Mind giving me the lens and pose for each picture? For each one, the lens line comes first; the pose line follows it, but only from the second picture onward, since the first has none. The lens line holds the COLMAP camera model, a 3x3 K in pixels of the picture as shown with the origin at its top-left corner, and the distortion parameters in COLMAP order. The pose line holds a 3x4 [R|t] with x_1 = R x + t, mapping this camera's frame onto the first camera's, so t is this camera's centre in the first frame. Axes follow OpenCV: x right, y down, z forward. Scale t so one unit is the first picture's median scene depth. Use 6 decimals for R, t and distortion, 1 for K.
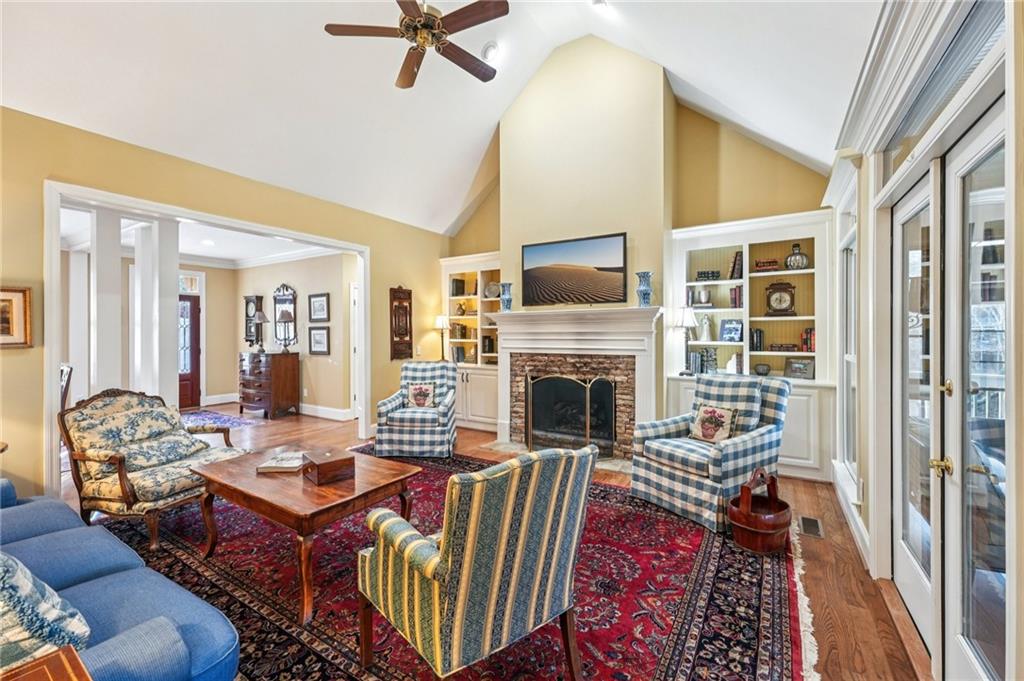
lens RADIAL K [[417.2, 0, 509.7], [0, 417.2, 326.8], [0, 0, 1]] dist [-0.001719, -0.000151]
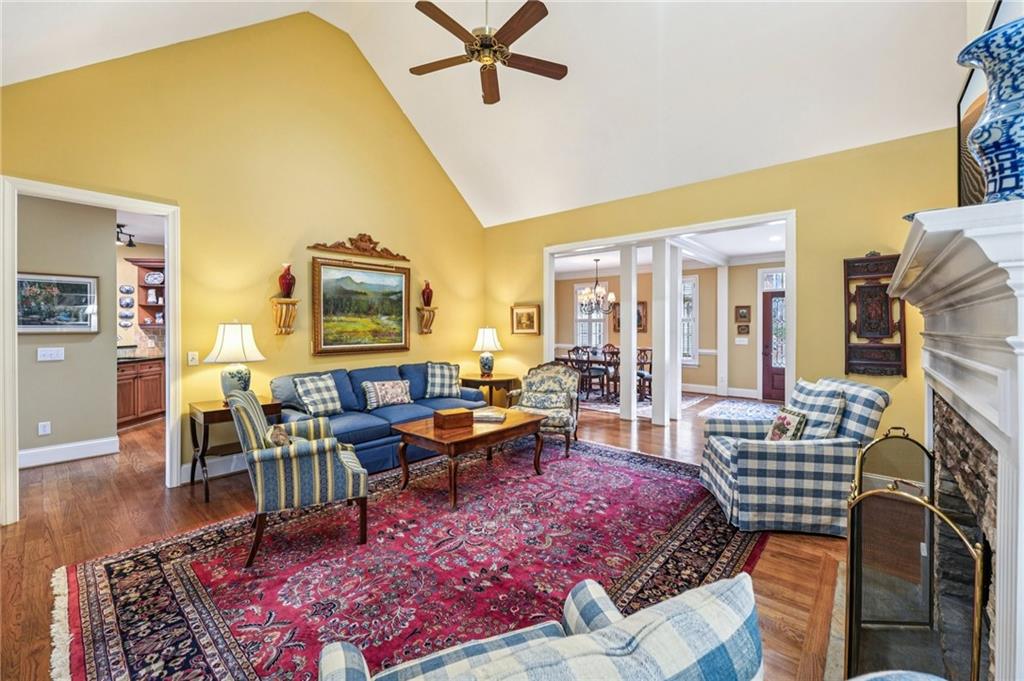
lens RADIAL K [[417.2, 0, 509.7], [0, 417.2, 326.8], [0, 0, 1]] dist [-0.001719, -0.000151]
pose [[-0.160753, 0.003048, -0.986990, 1.142216], [0.006104, 0.999979, 0.002094, 0.008100], [0.986976, -0.005688, -0.160769, 1.654374]]
